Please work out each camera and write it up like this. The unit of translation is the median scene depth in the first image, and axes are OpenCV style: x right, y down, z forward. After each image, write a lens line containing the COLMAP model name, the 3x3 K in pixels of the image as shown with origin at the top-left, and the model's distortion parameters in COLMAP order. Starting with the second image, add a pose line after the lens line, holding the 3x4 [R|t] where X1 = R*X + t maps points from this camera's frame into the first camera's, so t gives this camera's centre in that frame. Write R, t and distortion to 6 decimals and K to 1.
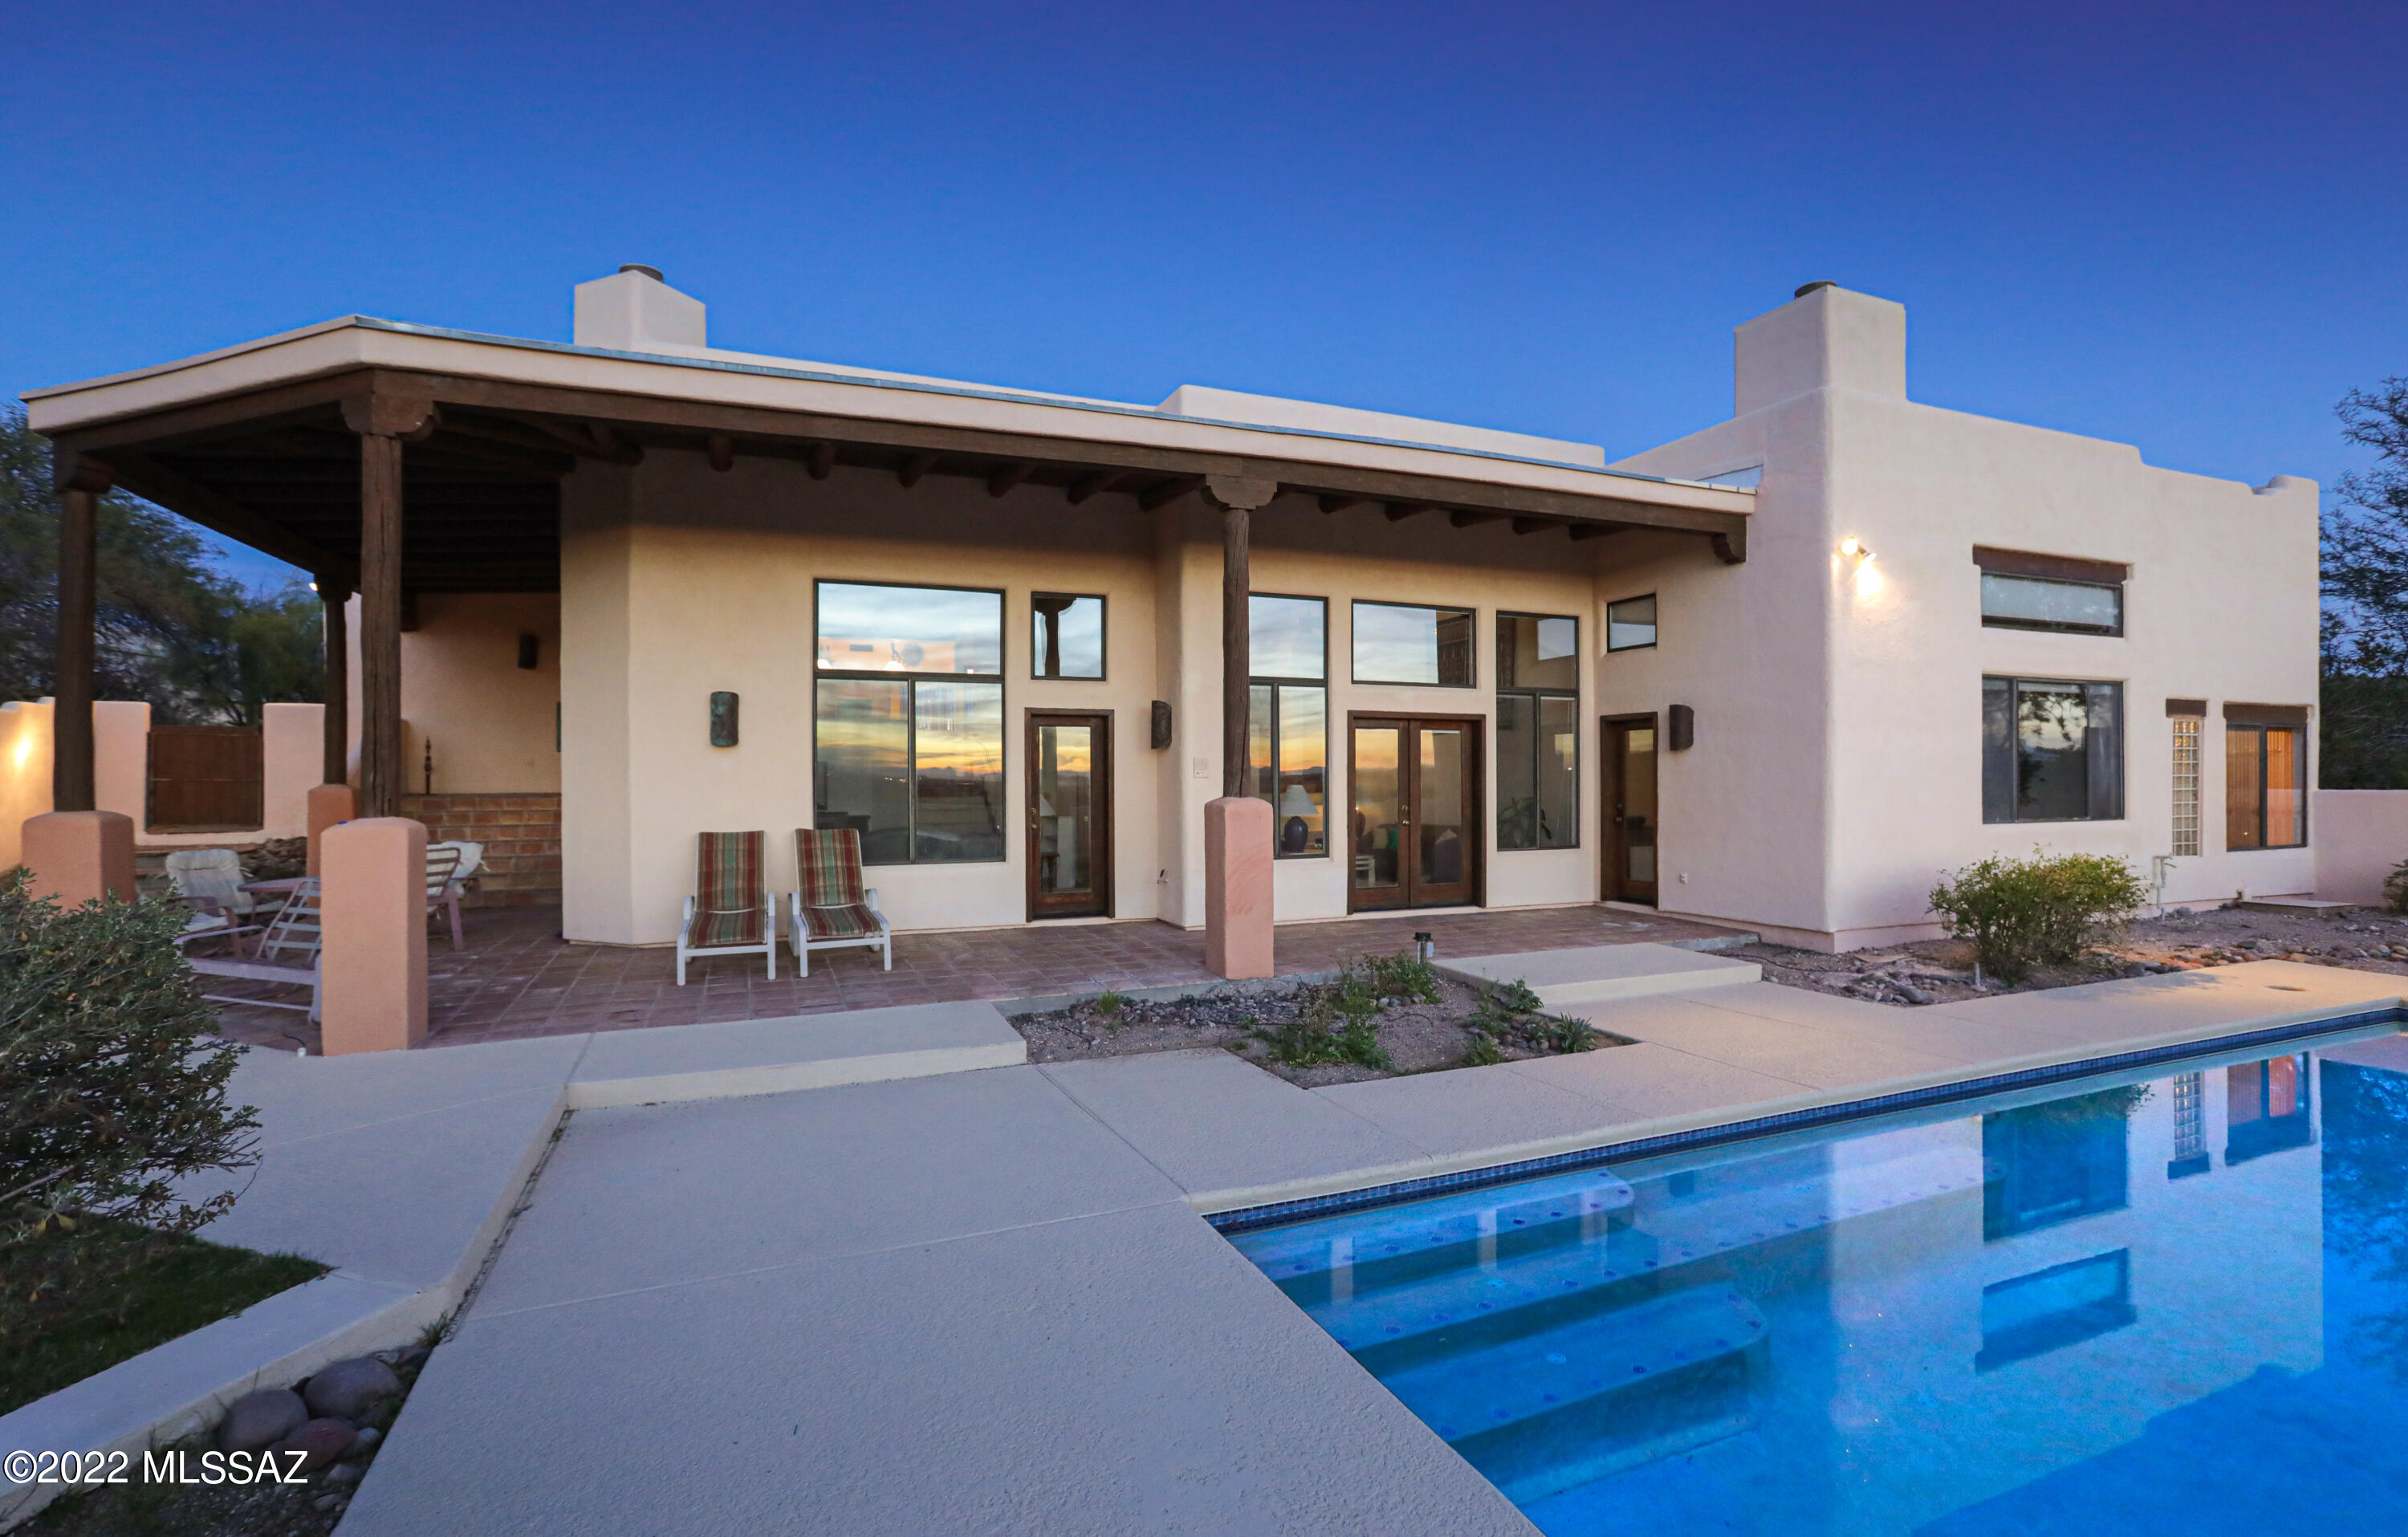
lens RADIAL K [[1085.3, 0, 1198.8], [0, 1085.3, 779.9], [0, 0, 1]] dist [-0.004450, -0.000150]
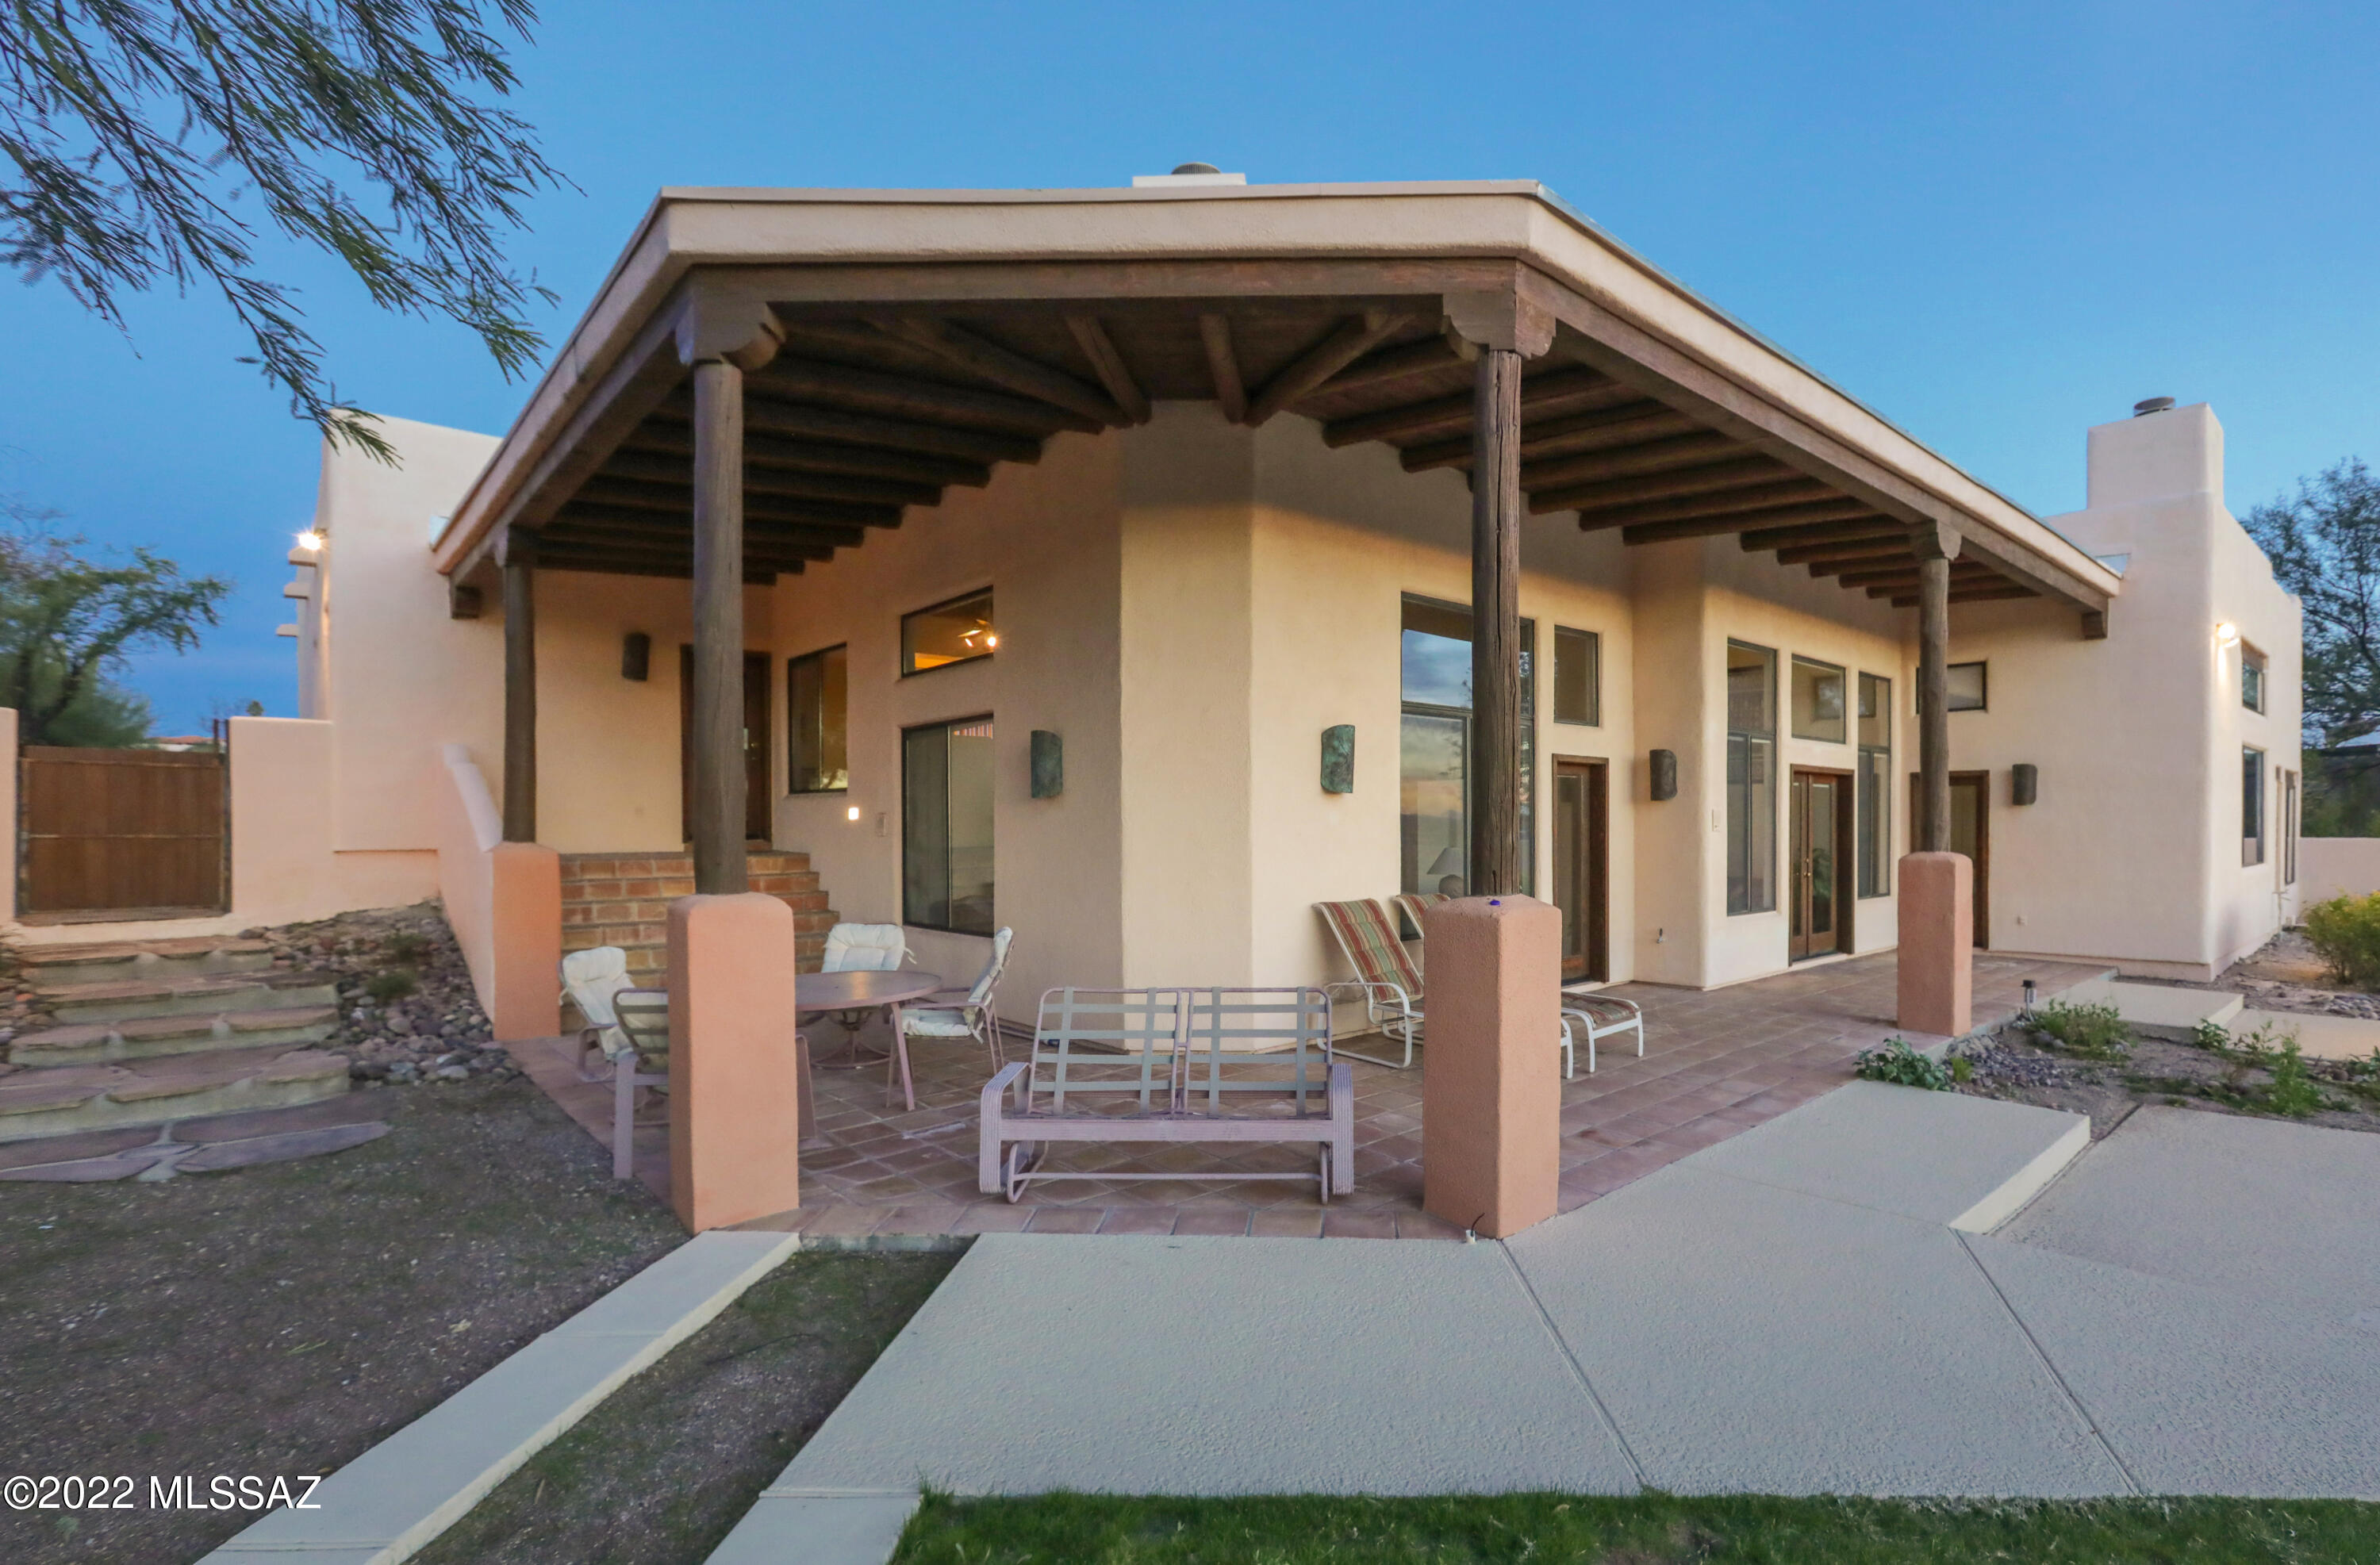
lens RADIAL K [[1102.0, 0, 1270.0], [0, 1102.0, 842.4], [0, 0, 1]] dist [0.004863, 0.000630]
pose [[0.934510, -0.006103, 0.355883, -0.898169], [0.000690, 0.999882, 0.015336, -0.009315], [-0.355935, -0.014086, 0.934405, 0.290762]]
